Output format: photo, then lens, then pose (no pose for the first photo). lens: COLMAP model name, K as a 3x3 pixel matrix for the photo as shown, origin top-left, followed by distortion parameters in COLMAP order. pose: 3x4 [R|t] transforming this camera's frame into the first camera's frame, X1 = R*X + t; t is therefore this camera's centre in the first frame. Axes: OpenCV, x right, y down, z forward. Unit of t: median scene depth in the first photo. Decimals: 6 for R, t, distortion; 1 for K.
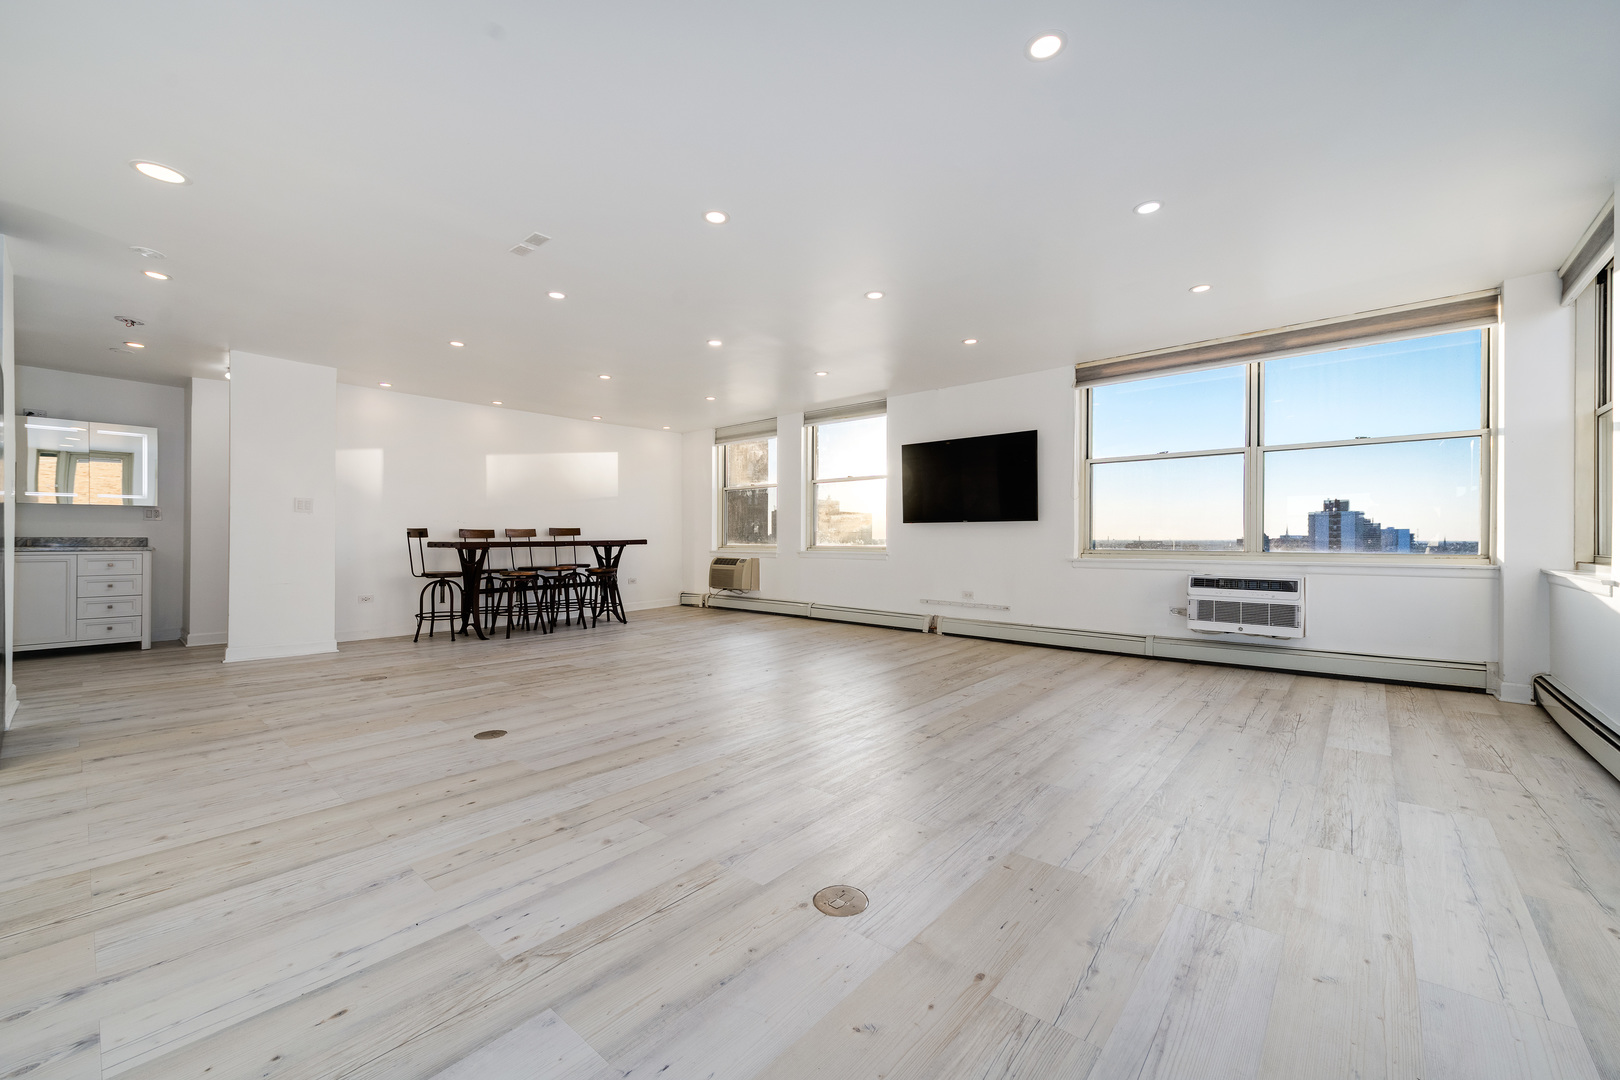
lens RADIAL K [[639.0, 0, 804.3], [0, 639.0, 531.5], [0, 0, 1]] dist [0.012058, -0.001922]
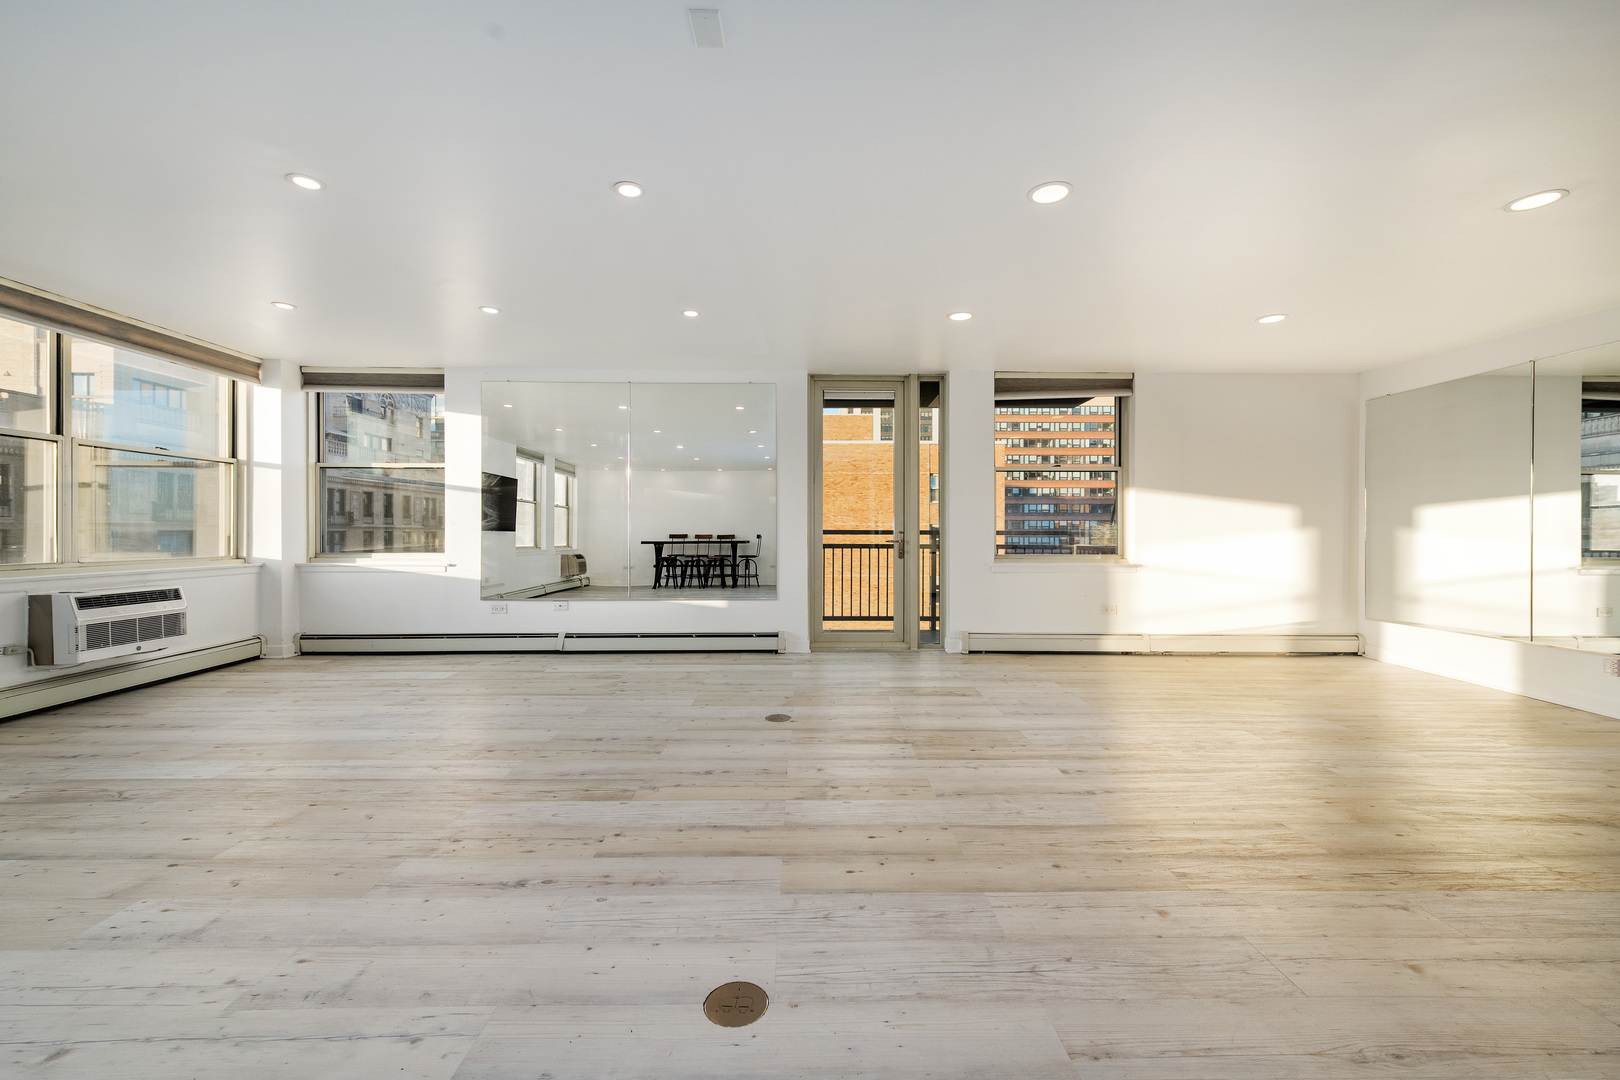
lens RADIAL K [[639.0, 0, 807.8], [0, 639.0, 537.2], [0, 0, 1]] dist [0.012058, -0.001922]
pose [[-0.669317, -0.007523, 0.742939, -0.503198], [-0.011666, 0.999932, -0.000384, -0.010951], [-0.742886, -0.008924, -0.669359, 0.742564]]
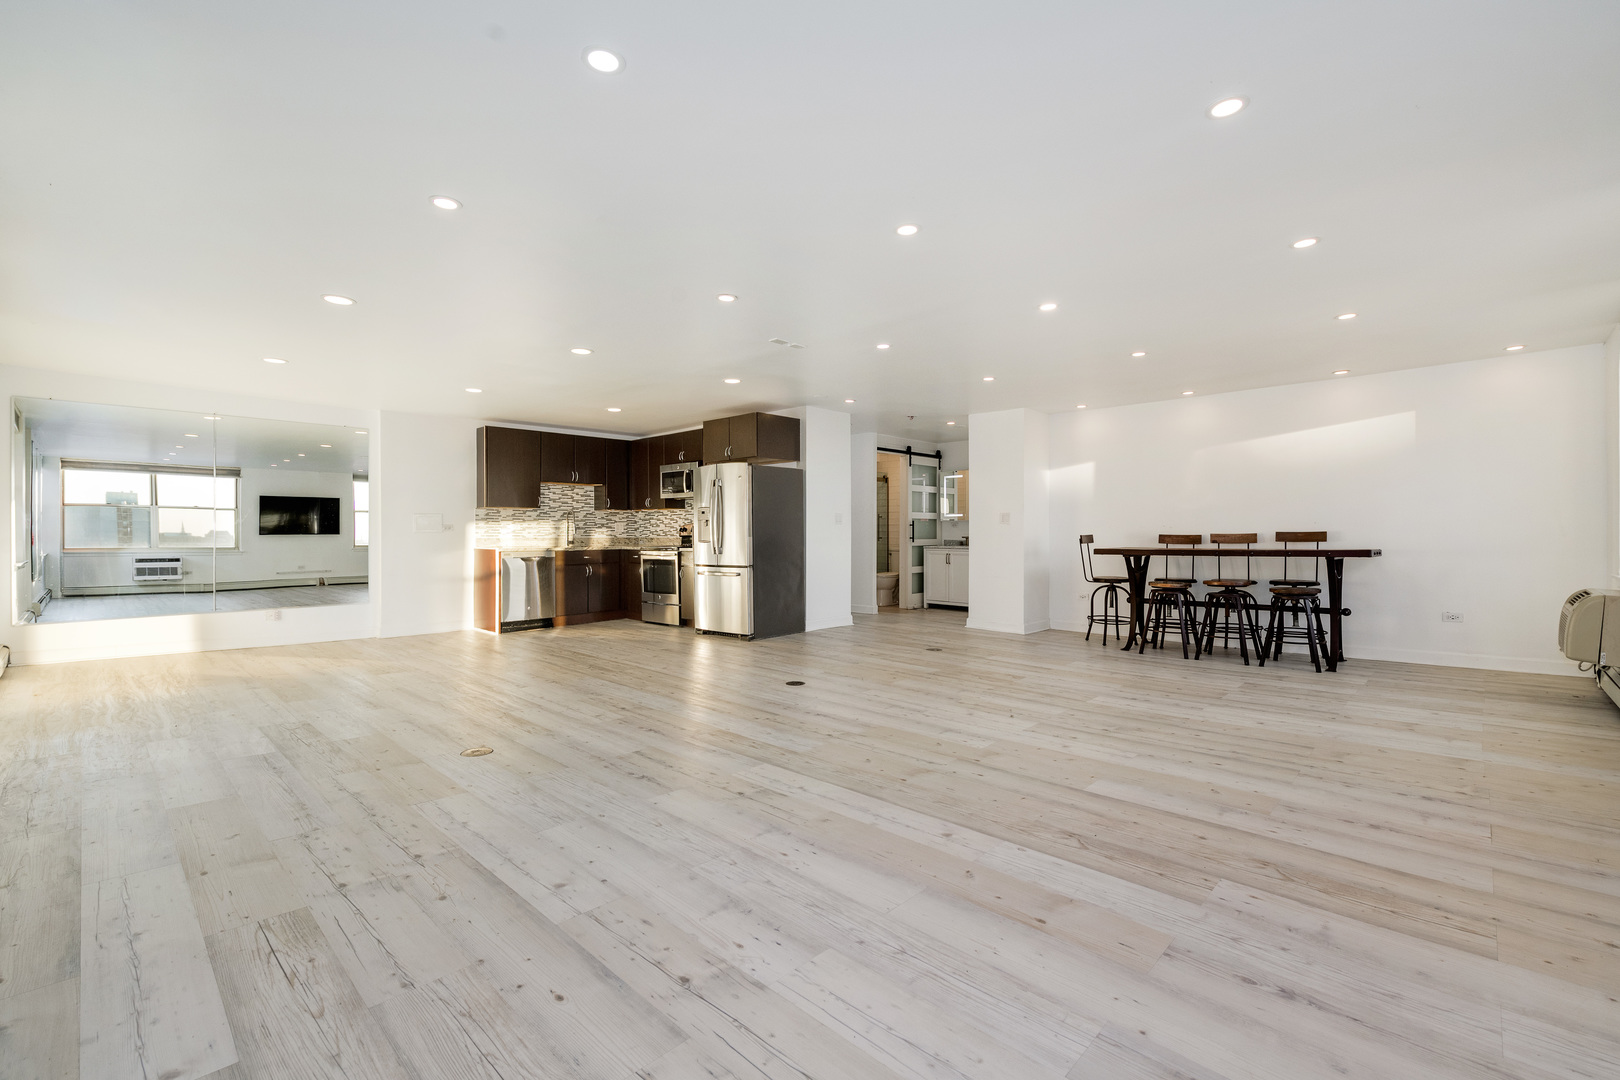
lens RADIAL K [[693.3, 0, 817.3], [0, 693.3, 531.0], [0, 0, 1]] dist [0.002079, -0.000425]
pose [[-0.038826, -0.003020, -0.999241, 0.638563], [0.013177, 0.999907, -0.003534, -0.015455], [0.999159, -0.013304, -0.038783, 0.650119]]
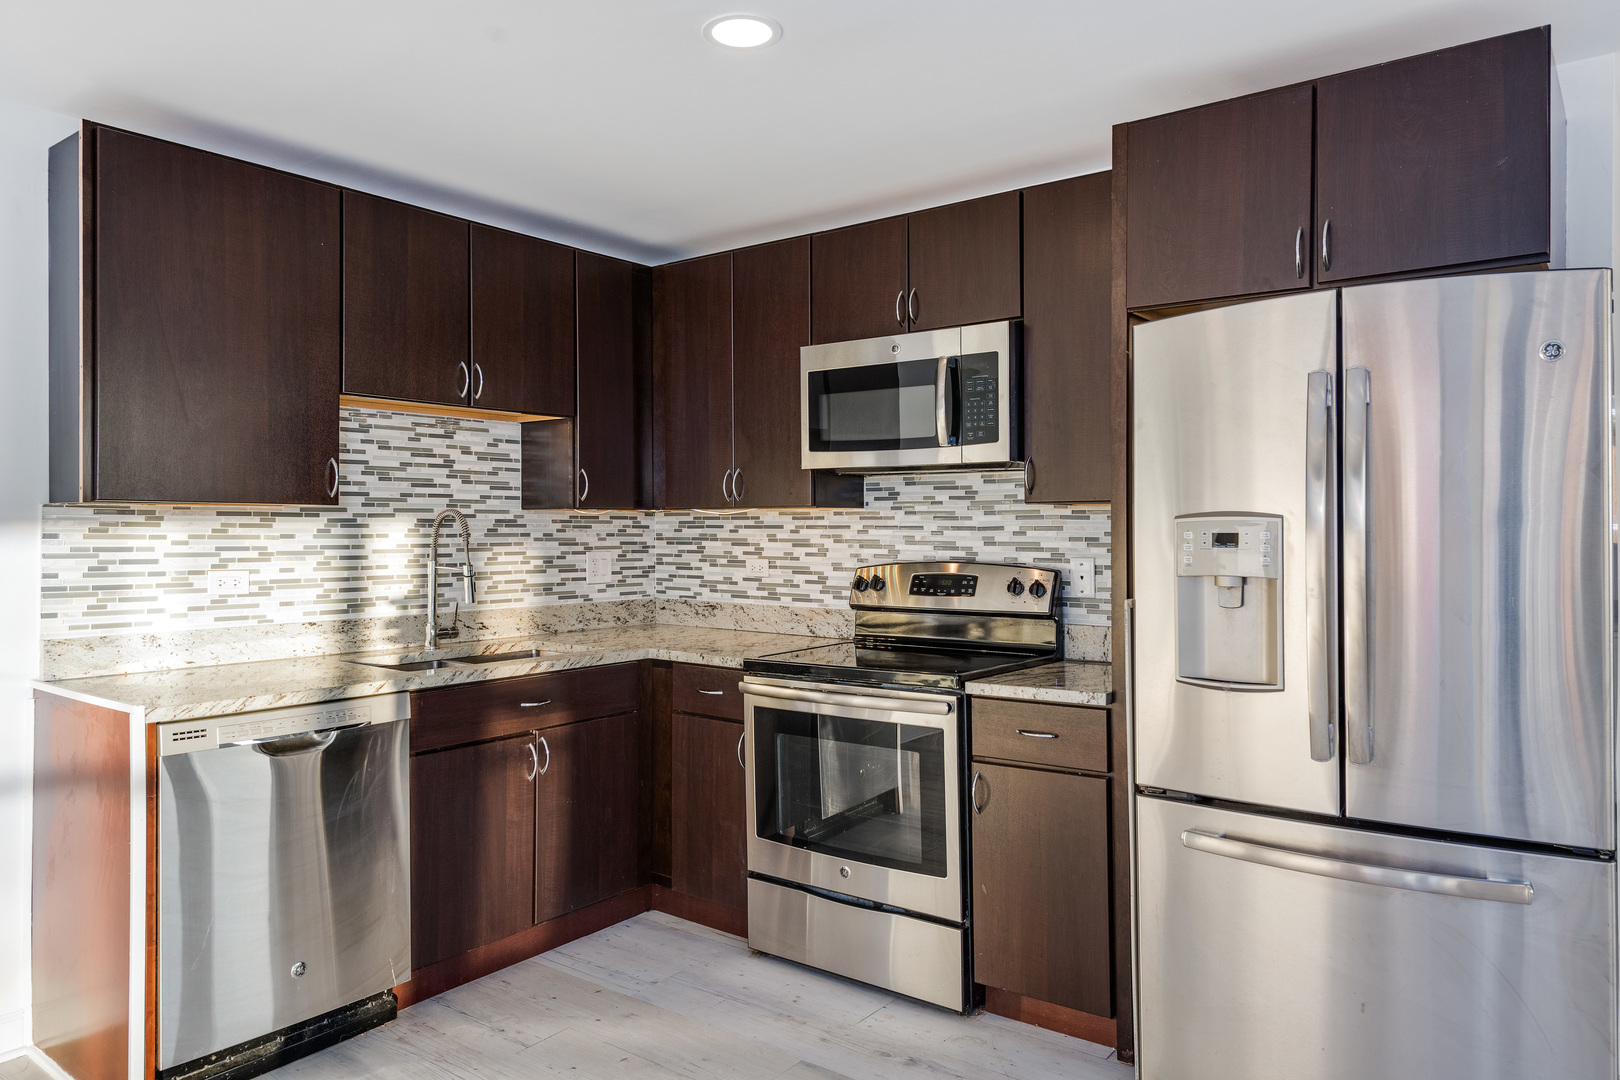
lens RADIAL K [[1075.8, 0, 827.6], [0, 1075.8, 528.8], [0, 0, 1]] dist [0.010345, -0.001095]
pose [[0.067069, -0.000591, -0.997748, -0.270354], [0.009752, 0.999952, 0.000063, -0.063611], [0.997701, -0.009734, 0.067072, 0.205936]]
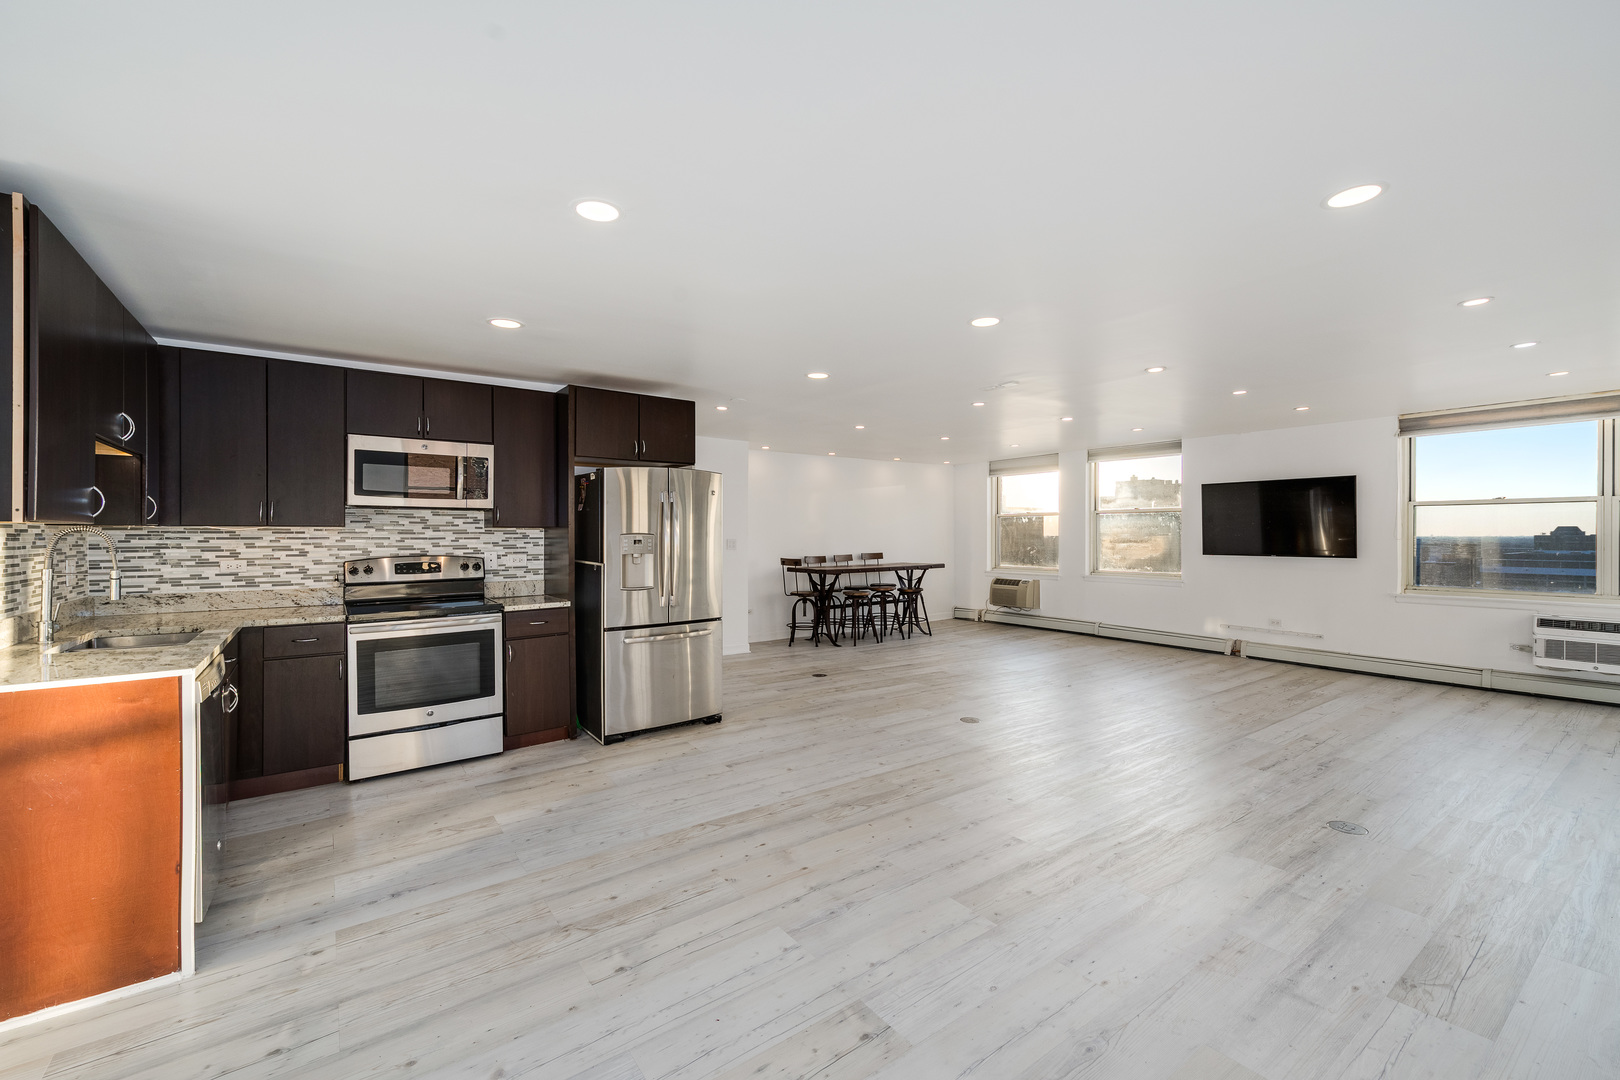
lens RADIAL K [[671.0, 0, 803.4], [0, 671.0, 527.9], [0, 0, 1]] dist [0.007389, -0.001790]
pose [[0.973163, -0.003825, -0.230086, -0.294791], [0.004037, 0.999992, 0.000453, -0.074192], [0.230082, -0.001370, 0.973170, -0.342596]]
